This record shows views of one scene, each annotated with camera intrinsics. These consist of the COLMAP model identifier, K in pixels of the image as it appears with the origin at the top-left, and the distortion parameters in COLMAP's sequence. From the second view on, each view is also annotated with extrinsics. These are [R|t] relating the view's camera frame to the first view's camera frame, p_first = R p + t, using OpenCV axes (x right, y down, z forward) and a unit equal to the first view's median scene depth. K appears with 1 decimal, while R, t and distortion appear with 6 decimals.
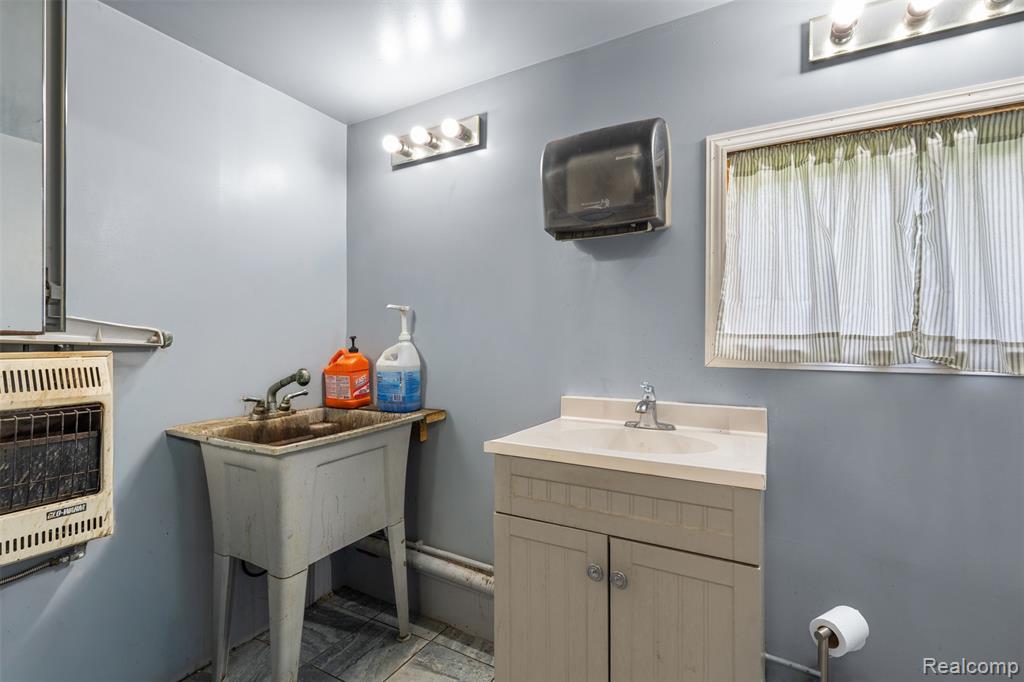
lens RADIAL K [[485.4, 0, 512.0], [0, 485.4, 341.0], [0, 0, 1]] dist [-0.000077, -0.000027]
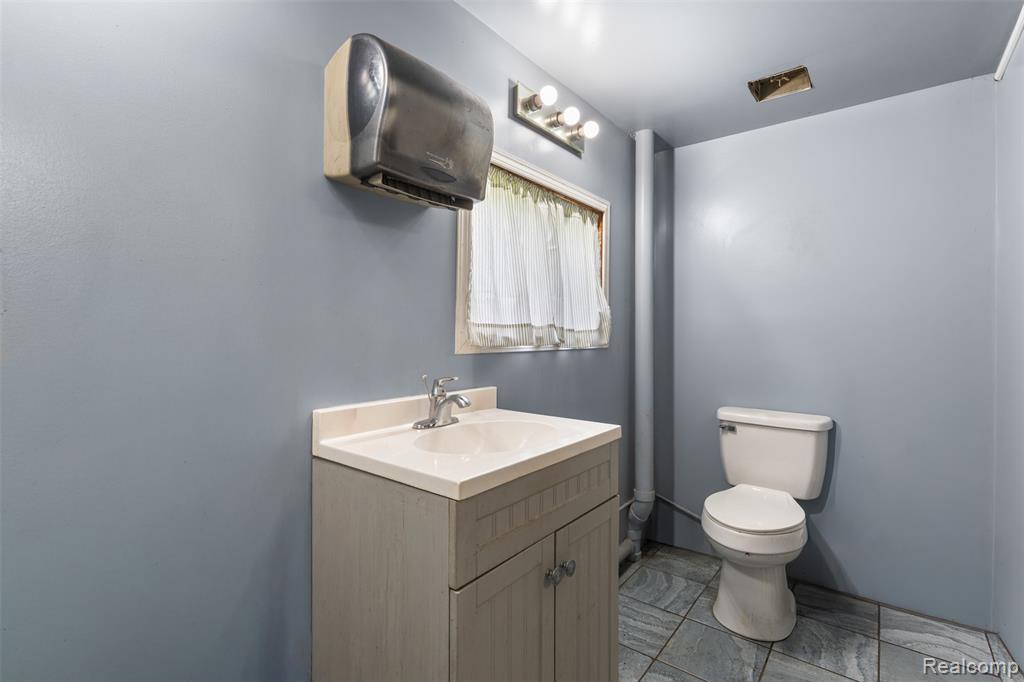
lens RADIAL K [[477.3, 0, 511.0], [0, 477.3, 332.0], [0, 0, 1]] dist [-0.000290, -0.000012]
pose [[0.174225, 0.002911, 0.984702, -0.610179], [-0.001710, 0.999995, -0.002654, 0.009186], [-0.984704, -0.001221, 0.174229, 0.759347]]
